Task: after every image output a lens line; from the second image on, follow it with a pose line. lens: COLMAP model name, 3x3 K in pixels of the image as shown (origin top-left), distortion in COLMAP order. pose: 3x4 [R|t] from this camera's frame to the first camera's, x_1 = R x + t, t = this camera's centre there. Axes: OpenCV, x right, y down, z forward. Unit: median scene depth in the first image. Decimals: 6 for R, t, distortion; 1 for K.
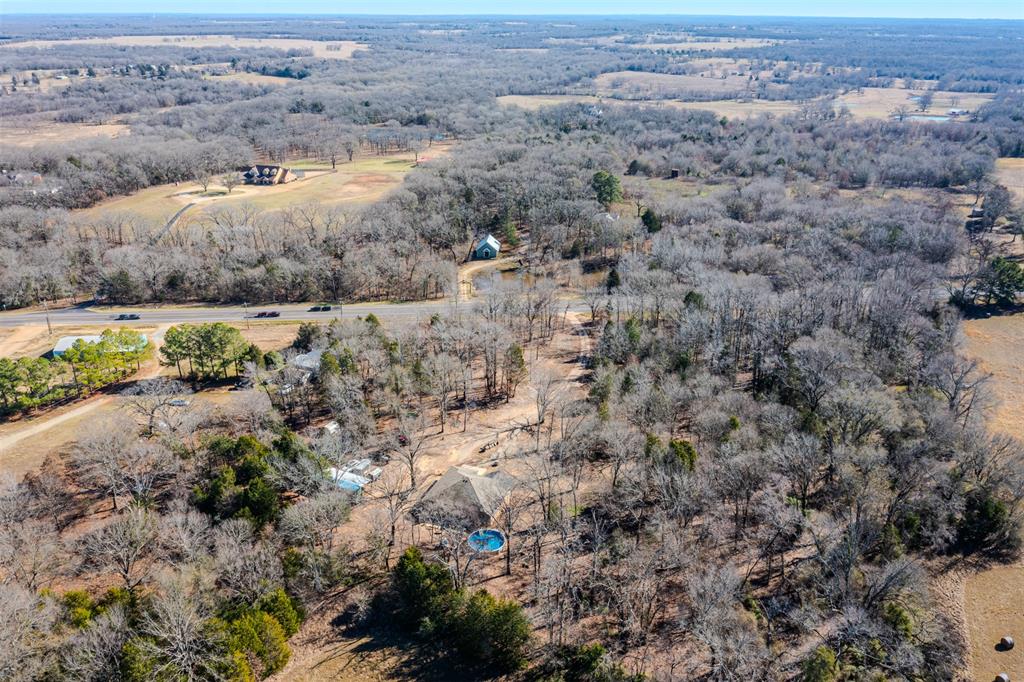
lens RADIAL K [[803.2, 0, 512.0], [0, 803.2, 341.0], [0, 0, 1]] dist [-0.022412, 0.002326]
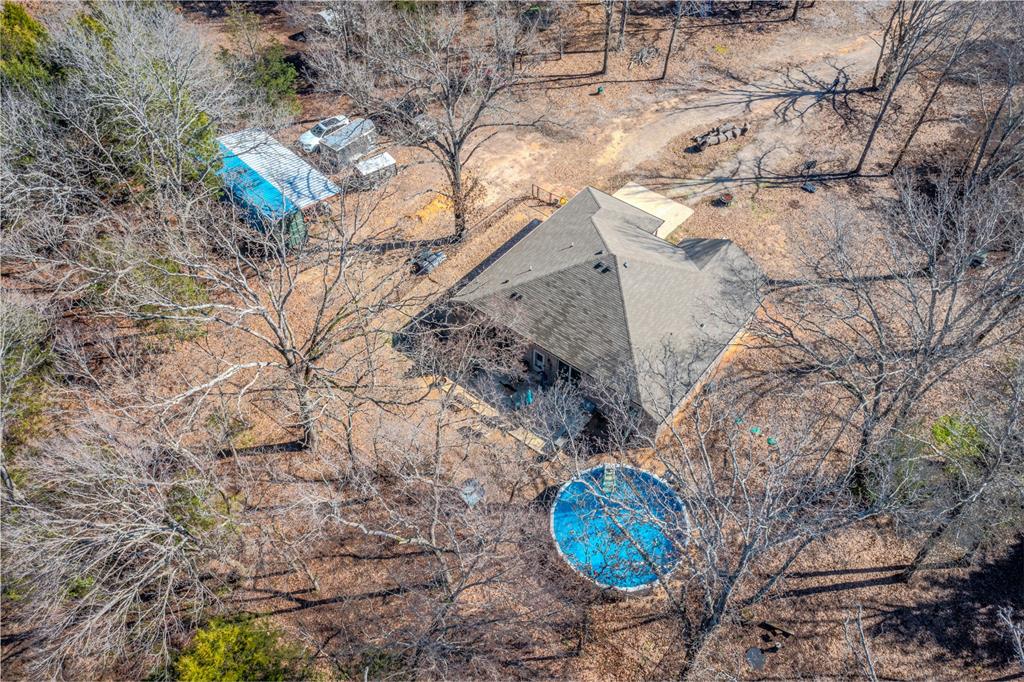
lens RADIAL K [[803.2, 0, 512.0], [0, 803.2, 341.0], [0, 0, 1]] dist [-0.022412, 0.002326]
pose [[0.948248, 0.231456, -0.217380, -0.016811], [-0.110628, 0.882516, 0.457085, 0.058965], [0.297636, -0.409381, 0.862450, 0.625279]]
